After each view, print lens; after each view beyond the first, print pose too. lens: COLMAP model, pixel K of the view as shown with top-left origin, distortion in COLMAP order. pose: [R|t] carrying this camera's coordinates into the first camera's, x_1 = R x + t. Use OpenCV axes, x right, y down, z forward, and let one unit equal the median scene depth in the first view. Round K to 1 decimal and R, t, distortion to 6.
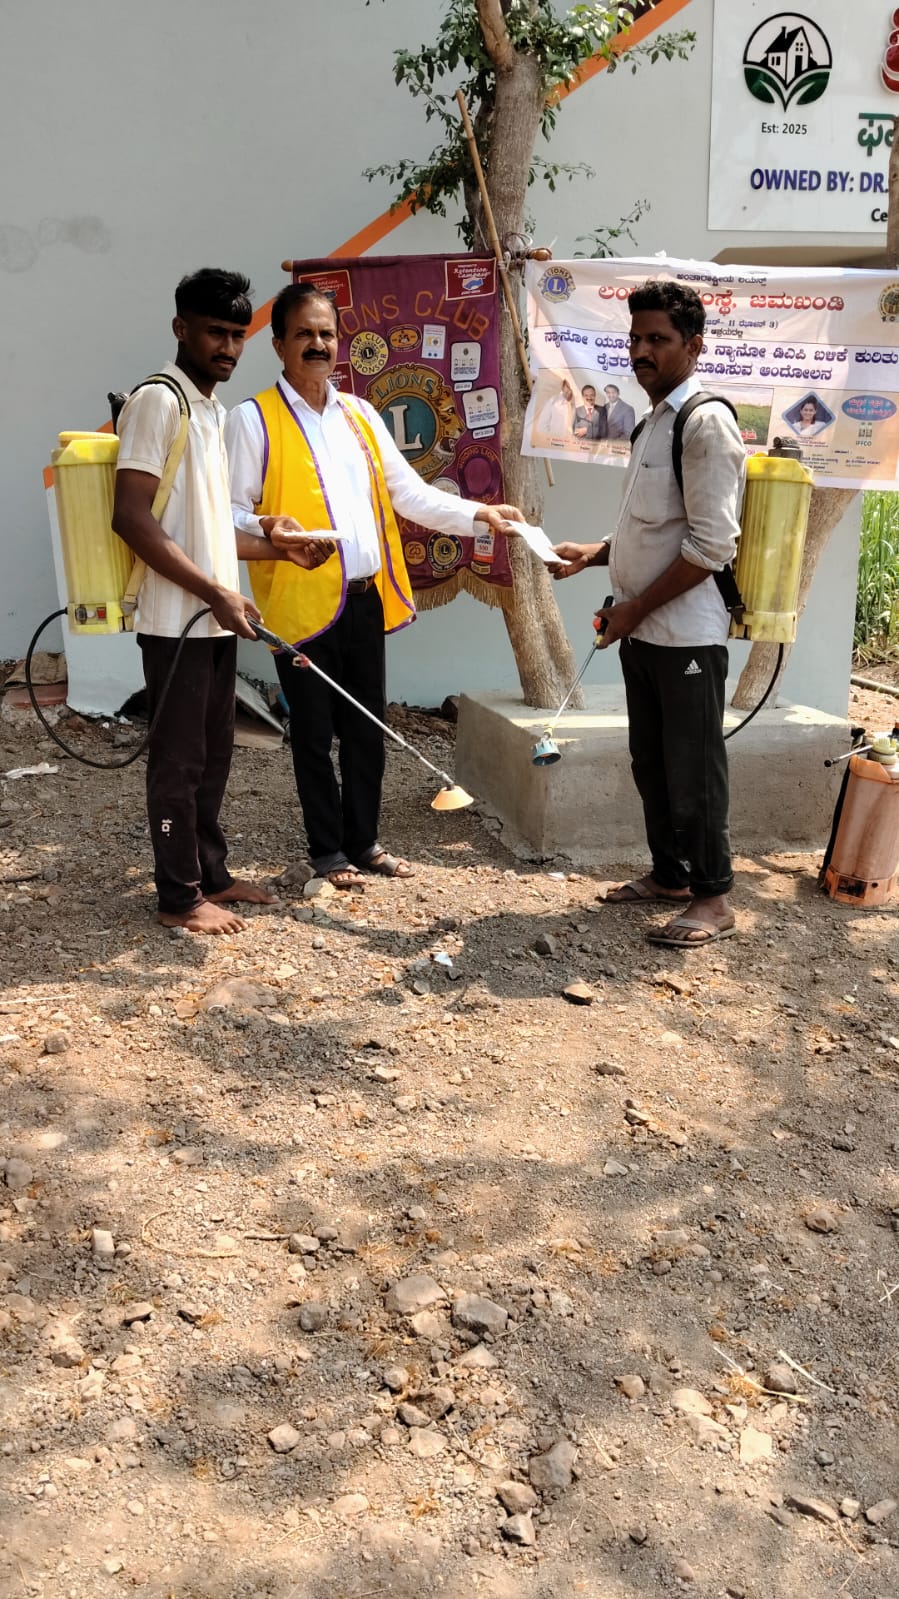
lens RADIAL K [[1411.5, 0, 385.3], [0, 1411.5, 800.9], [0, 0, 1]] dist [0.070473, -0.179374]
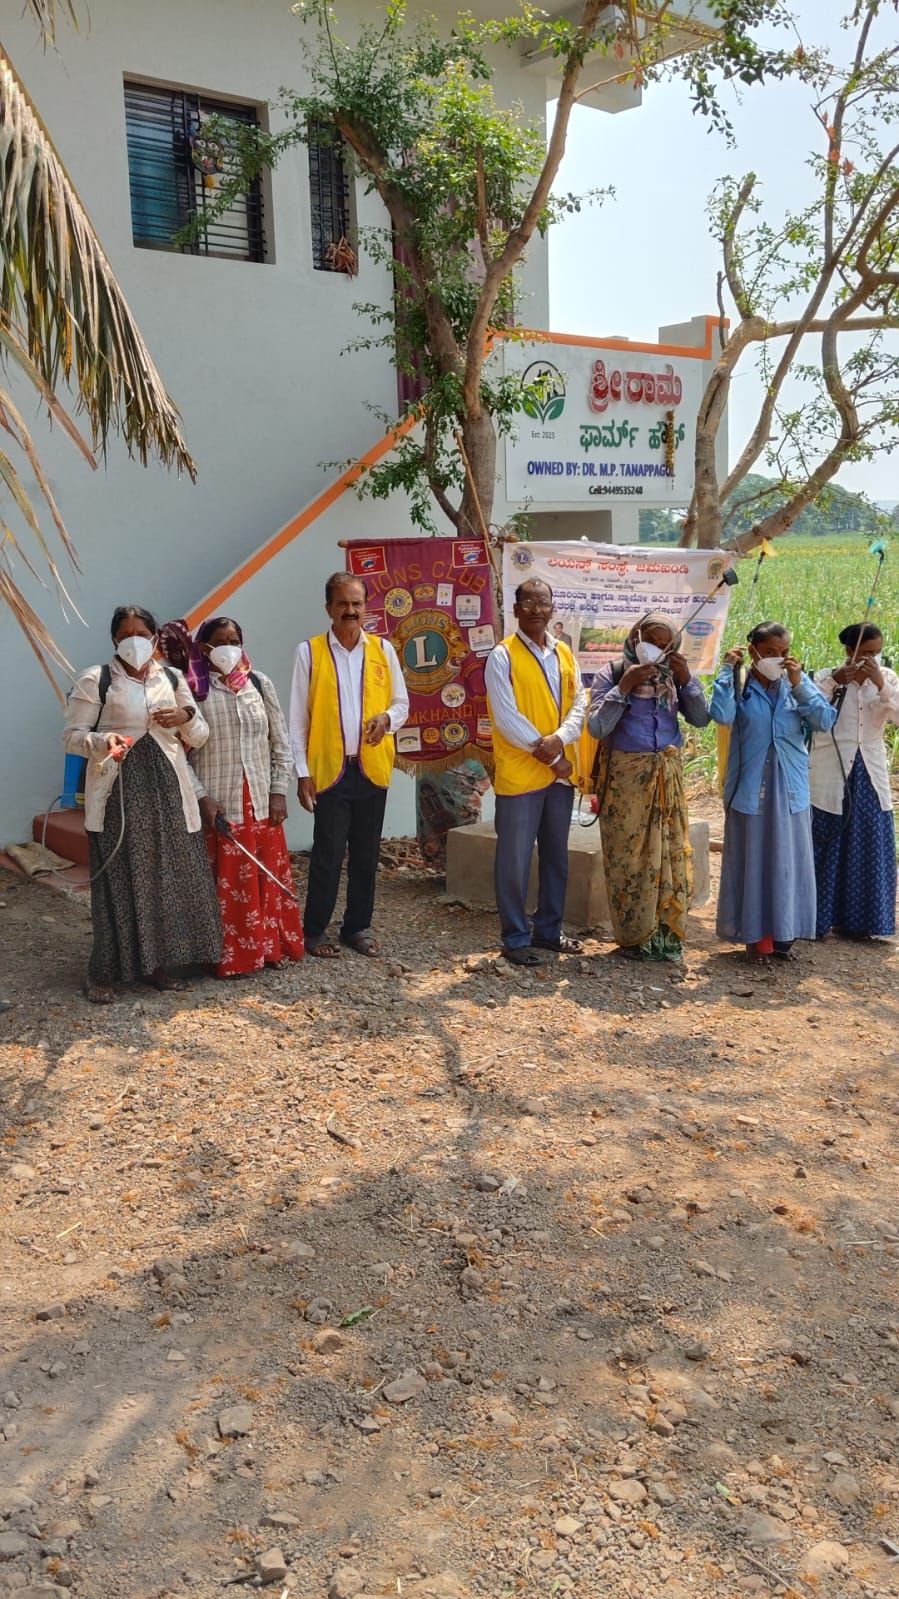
lens RADIAL K [[1360.3, 0, 487.0], [0, 1360.3, 797.1], [0, 0, 1]] dist [0.143038, -0.276549]
pose [[0.840831, -0.109689, 0.530068, -0.706783], [0.153635, 0.987342, -0.039392, -0.055440], [-0.519038, 0.114559, 0.847040, -0.193567]]
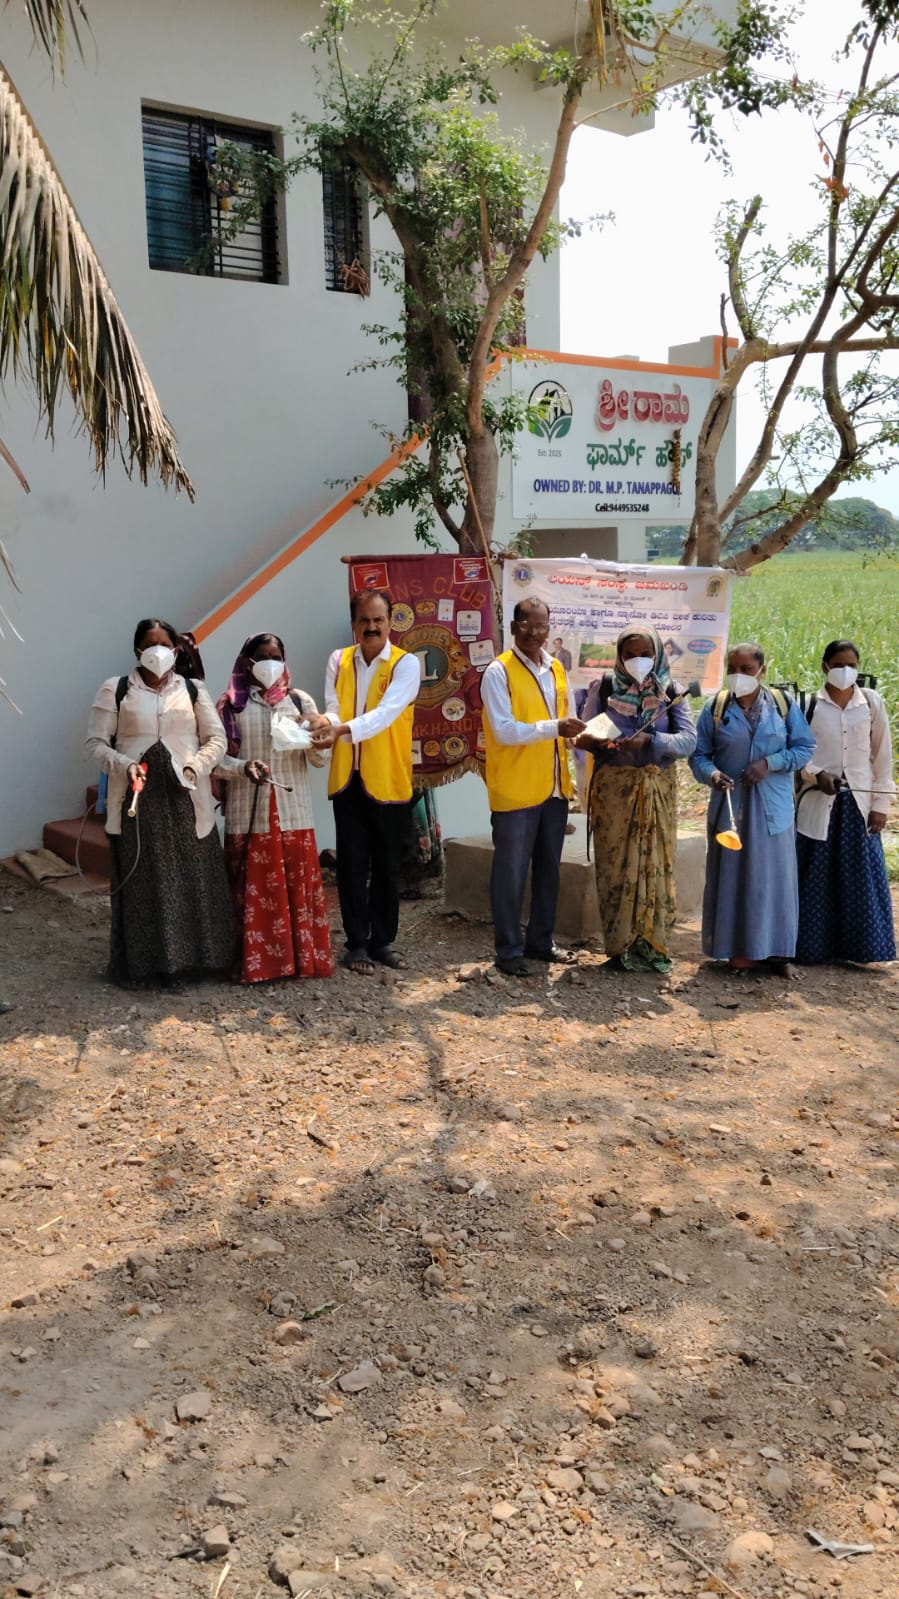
lens RADIAL K [[1360.3, 0, 487.0], [0, 1360.3, 797.1], [0, 0, 1]] dist [0.143038, -0.276549]
pose [[0.852555, -0.096007, 0.513744, -0.692225], [0.142227, 0.988504, -0.051295, -0.049726], [-0.502913, 0.116800, 0.856409, -0.229072]]
